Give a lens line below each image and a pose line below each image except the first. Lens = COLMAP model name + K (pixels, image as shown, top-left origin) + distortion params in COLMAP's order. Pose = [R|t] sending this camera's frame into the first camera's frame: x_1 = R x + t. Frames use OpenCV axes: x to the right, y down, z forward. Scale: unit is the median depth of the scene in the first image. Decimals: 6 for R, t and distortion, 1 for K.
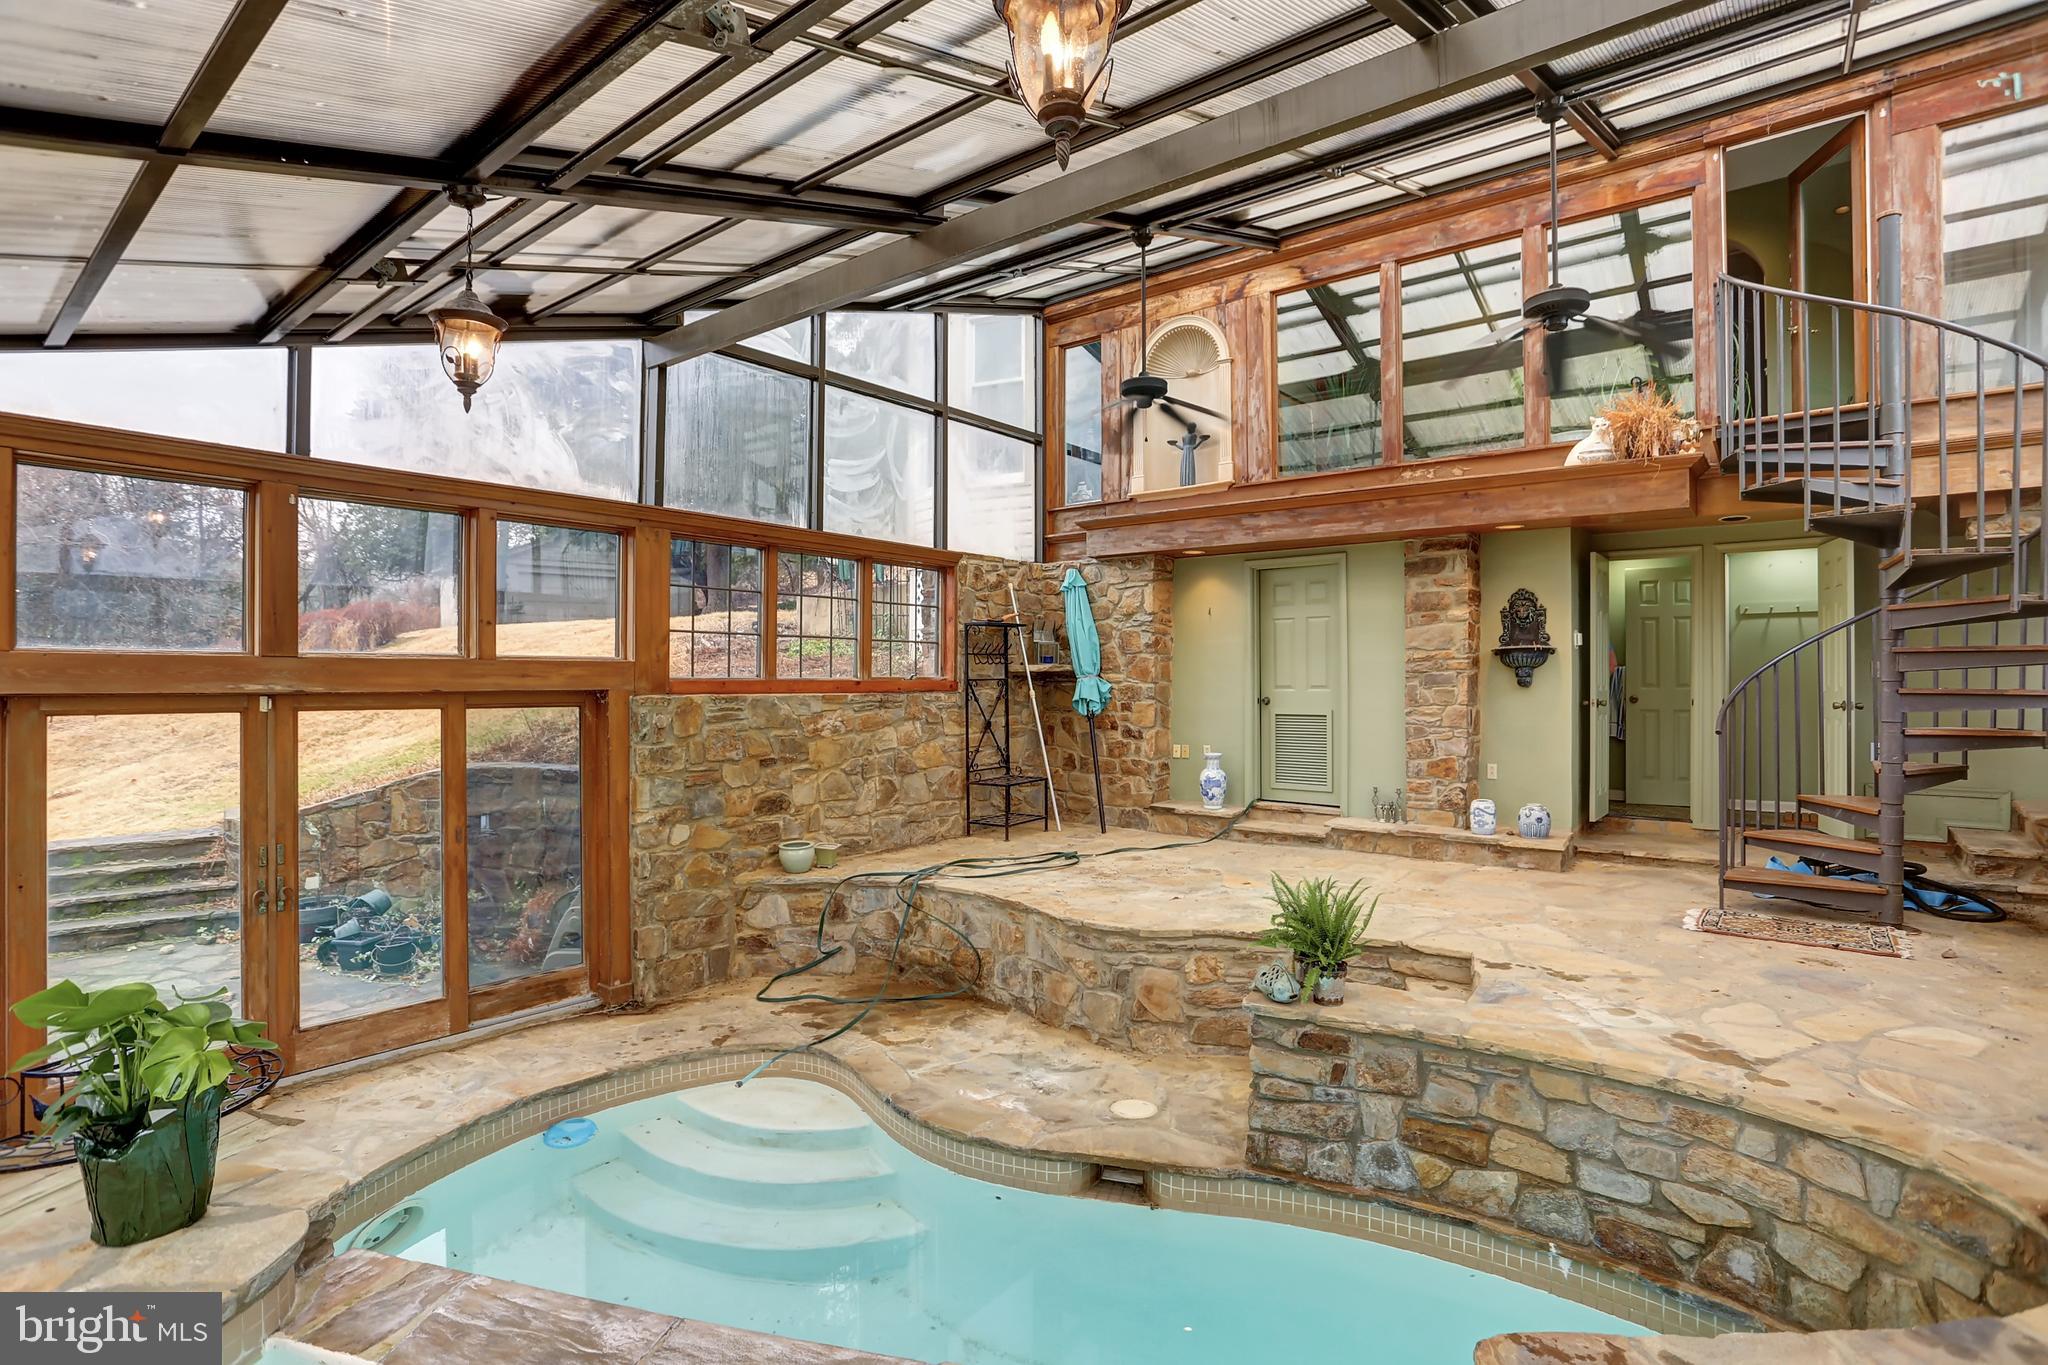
lens RADIAL K [[1005.3, 0, 1011.2], [0, 1005.3, 681.3], [0, 0, 1]] dist [-0.047651, 0.004762]
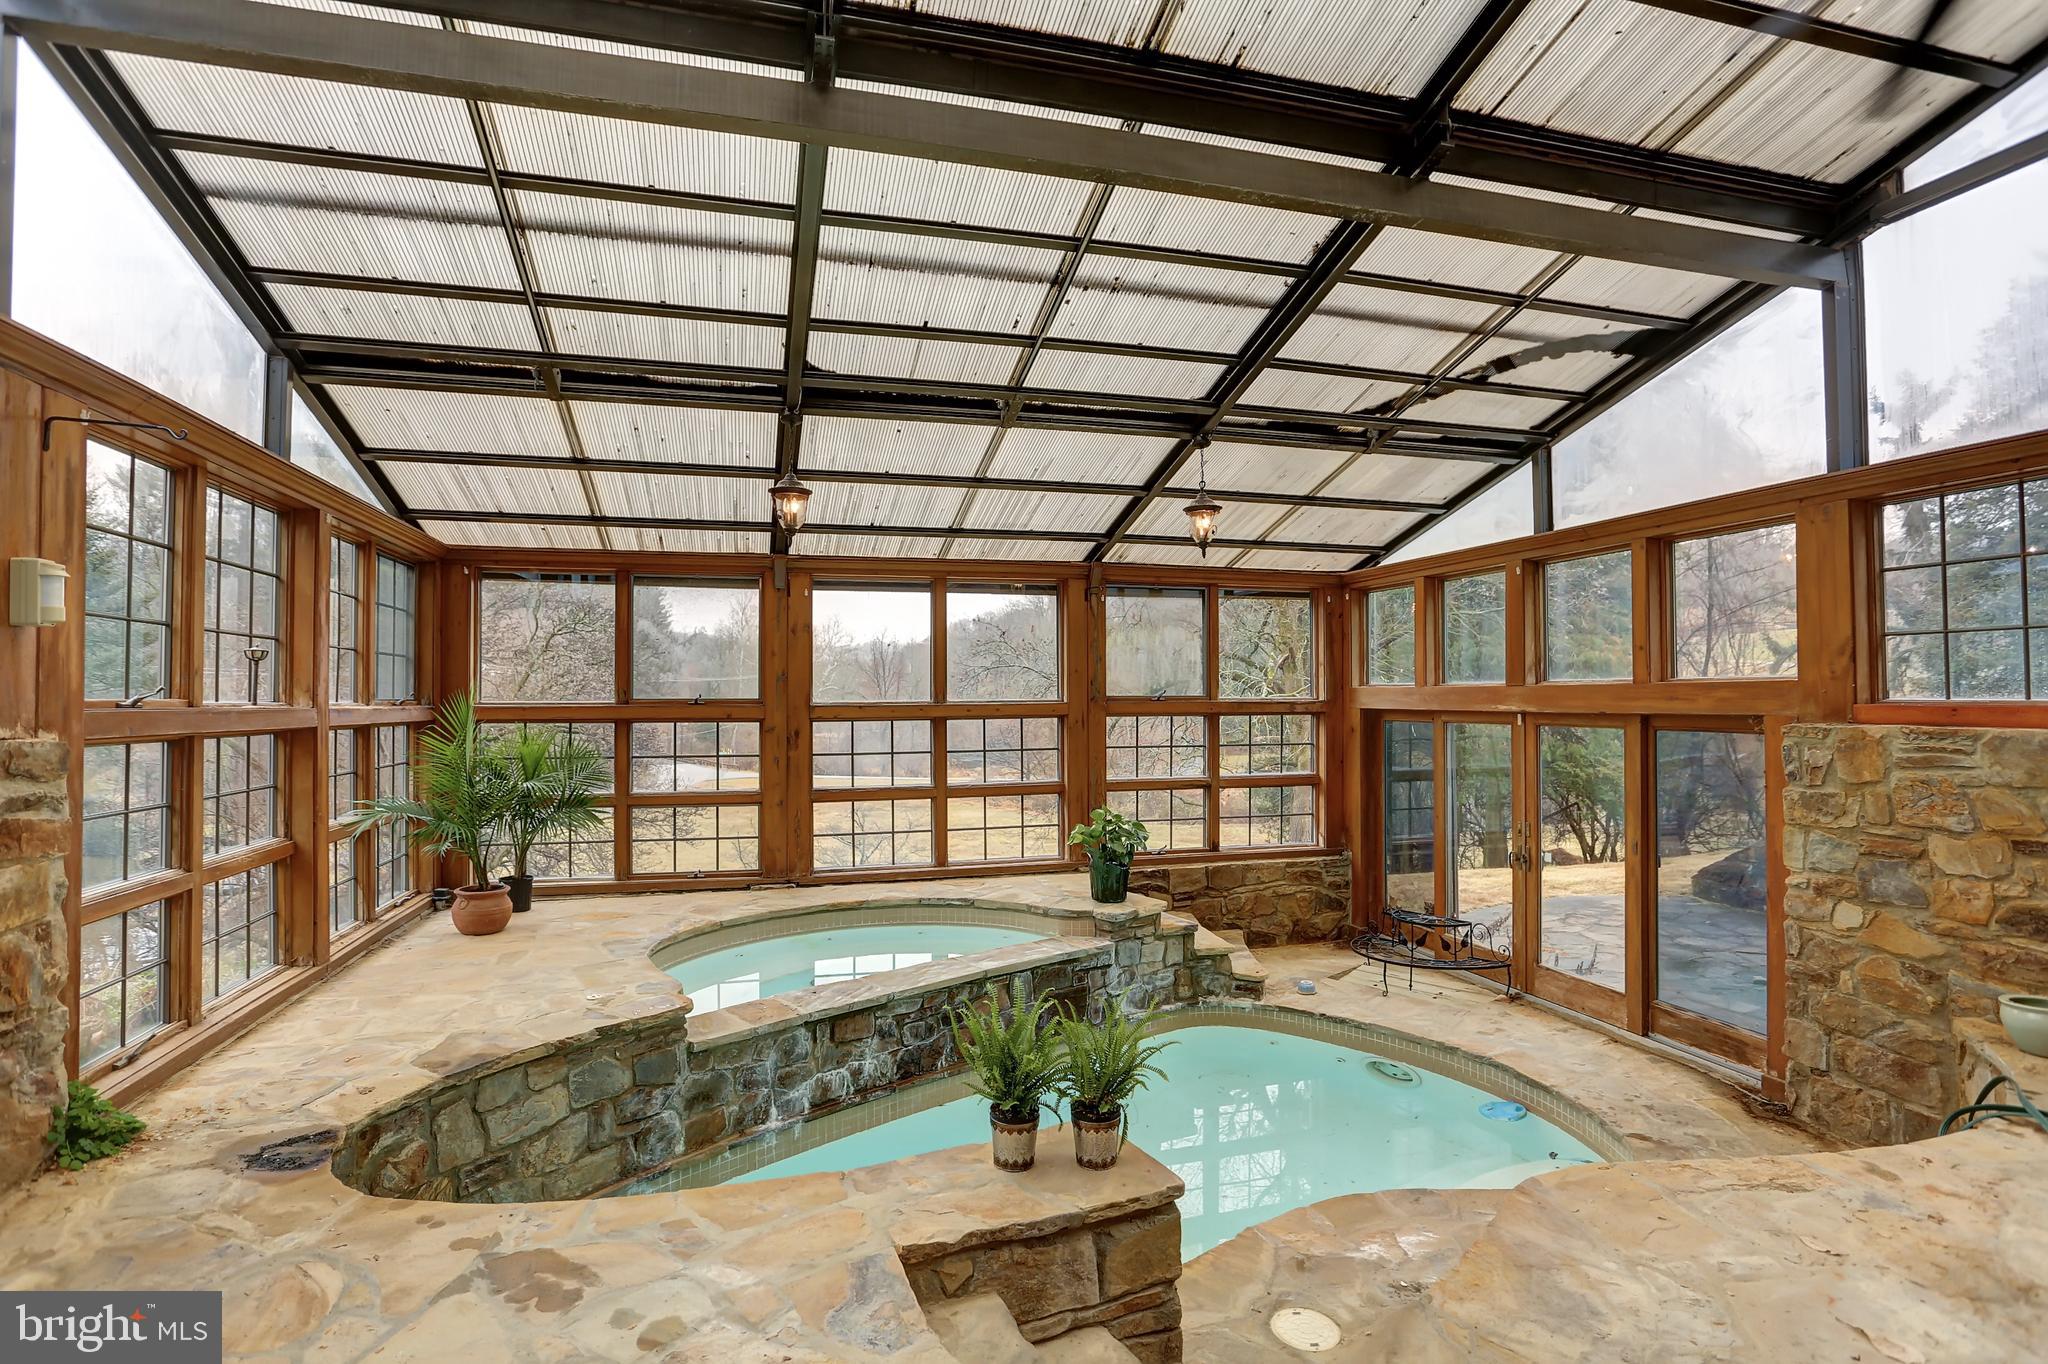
lens RADIAL K [[1005.3, 0, 1021.4], [0, 1005.3, 681.9], [0, 0, 1]] dist [-0.047651, 0.004762]
pose [[-0.588711, -0.007515, -0.808309, 0.602023], [0.006128, 0.999887, -0.013760, -0.011332], [0.808321, -0.013054, -0.588598, 0.946417]]
